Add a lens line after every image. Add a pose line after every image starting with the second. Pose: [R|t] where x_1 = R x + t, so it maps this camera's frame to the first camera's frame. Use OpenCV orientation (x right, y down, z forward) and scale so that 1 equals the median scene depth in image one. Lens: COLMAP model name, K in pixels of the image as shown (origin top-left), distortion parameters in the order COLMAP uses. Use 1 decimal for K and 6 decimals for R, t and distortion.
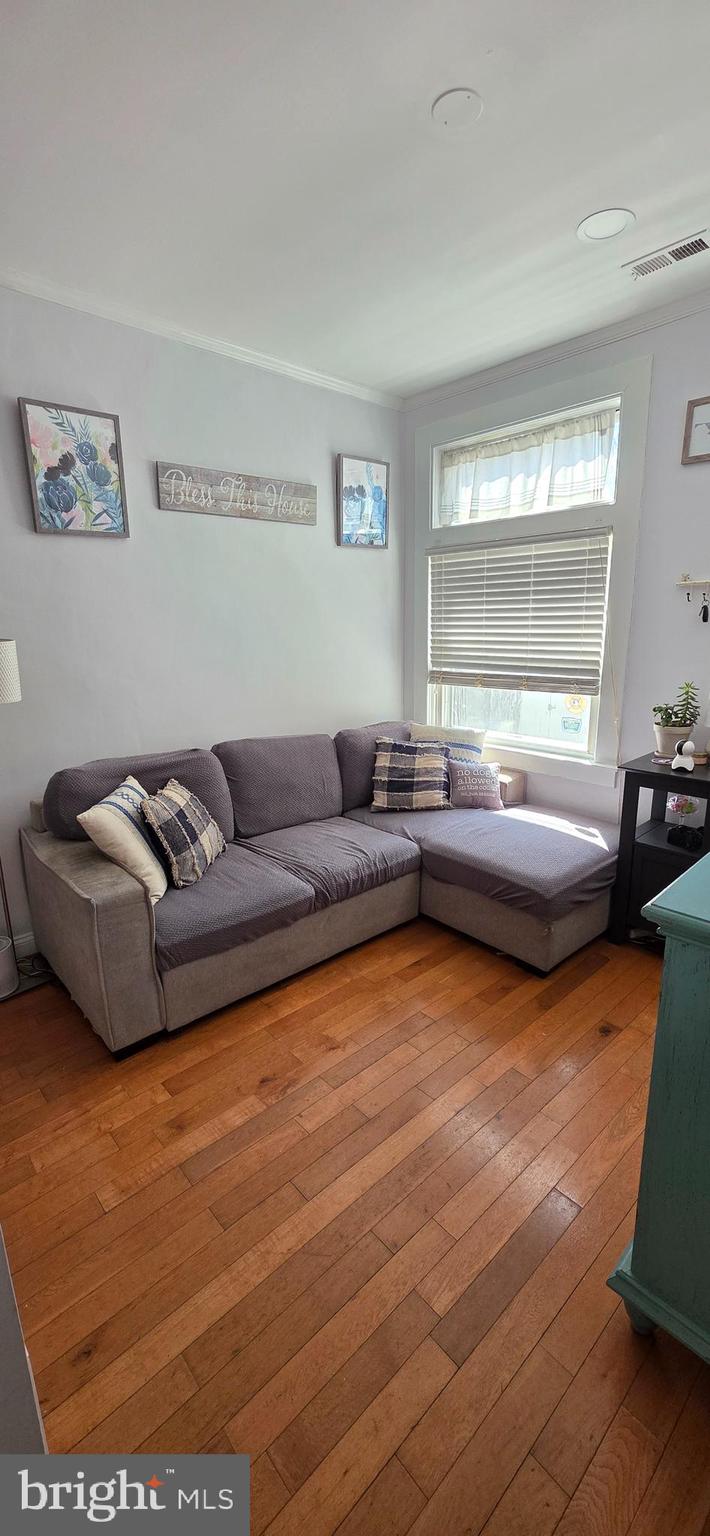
lens RADIAL K [[615.2, 0, 354.6], [0, 615.2, 766.6], [0, 0, 1]] dist [0.001695, 0.000628]
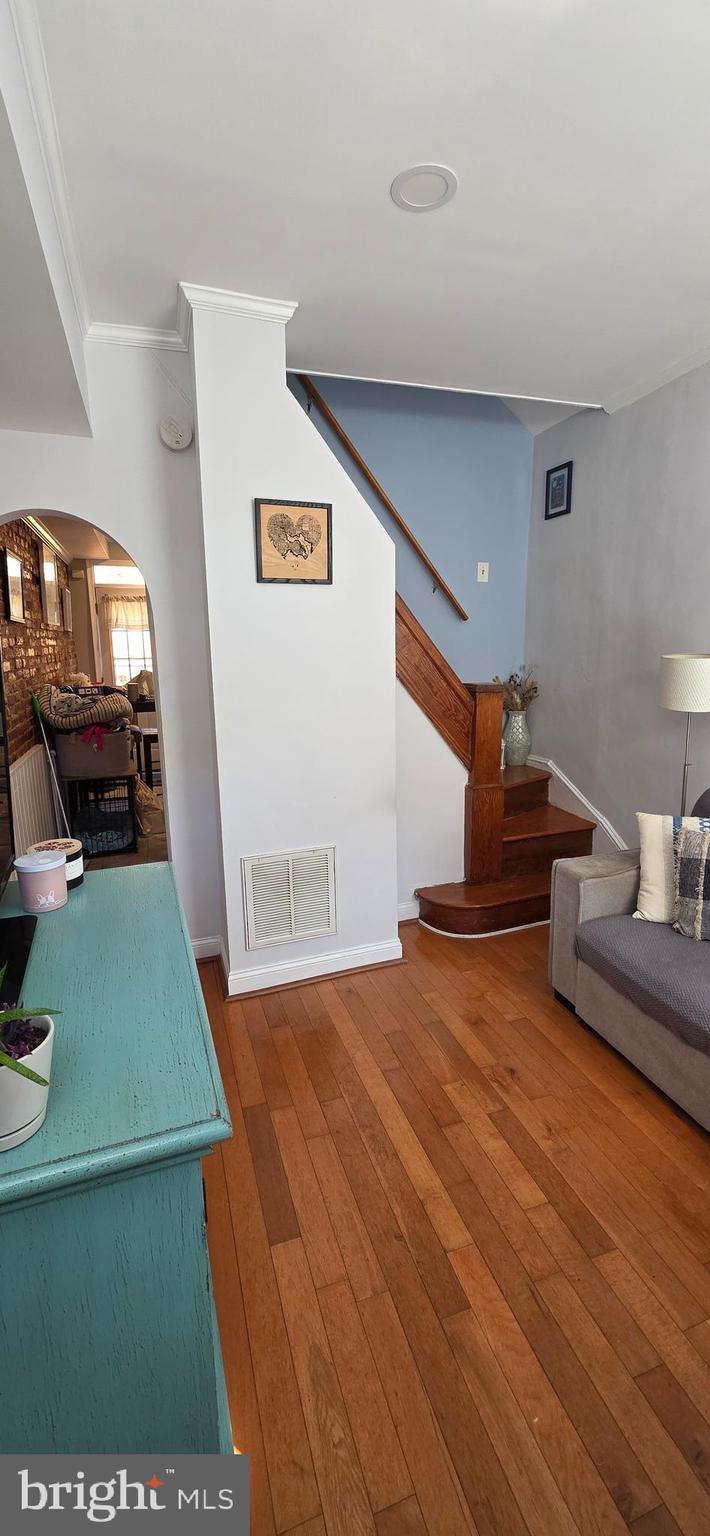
lens RADIAL K [[615.2, 0, 361.8], [0, 615.2, 764.5], [0, 0, 1]] dist [0.001695, 0.000628]
pose [[-0.397914, 0.207885, -0.893559, 0.626828], [-0.194668, 0.932677, 0.303674, -0.207656], [0.896531, 0.294784, -0.330657, 0.742215]]
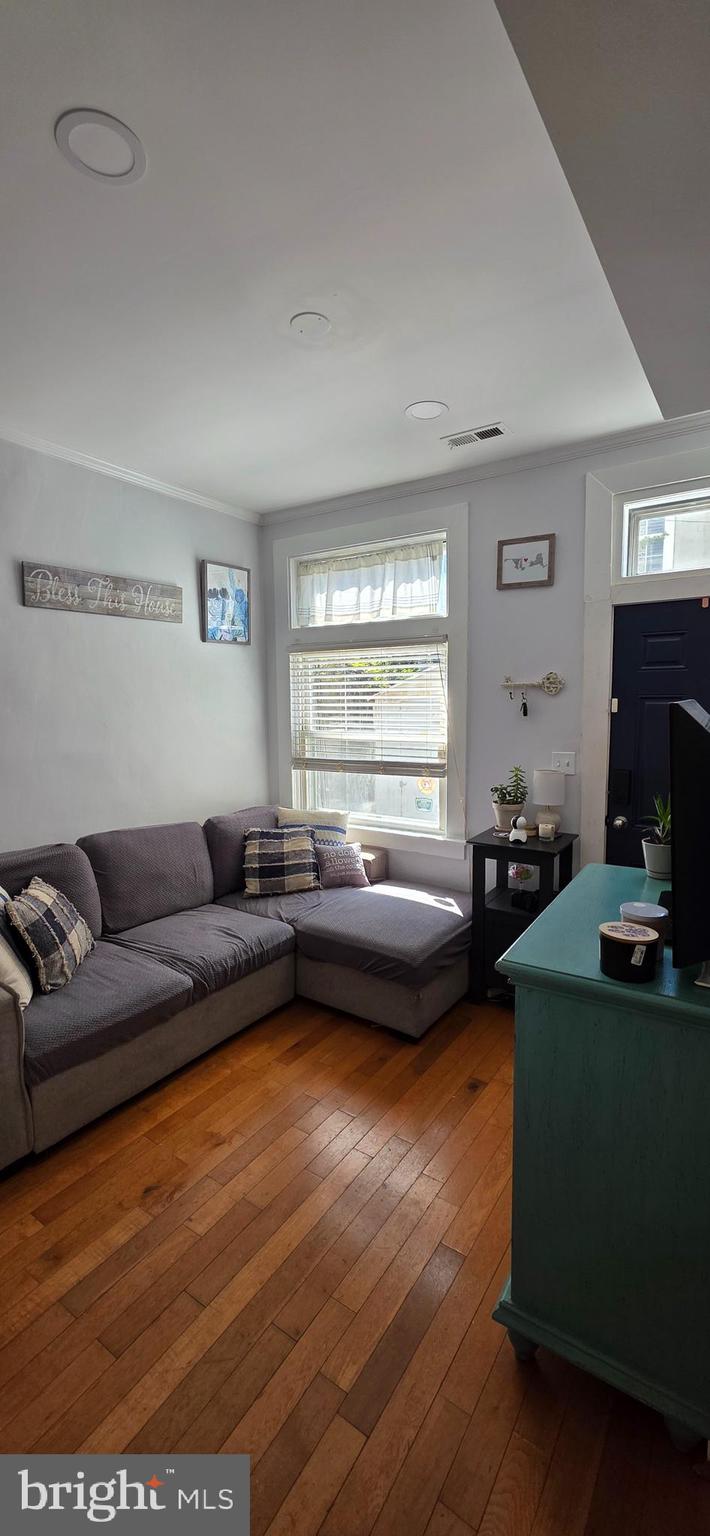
lens RADIAL K [[615.2, 0, 356.8], [0, 615.2, 767.1], [0, 0, 1]] dist [0.001695, 0.000628]
pose [[0.971774, -0.020088, 0.235057, -0.033168], [0.049772, 0.991399, -0.121041, -0.009096], [-0.230604, 0.129324, 0.964415, -0.067805]]
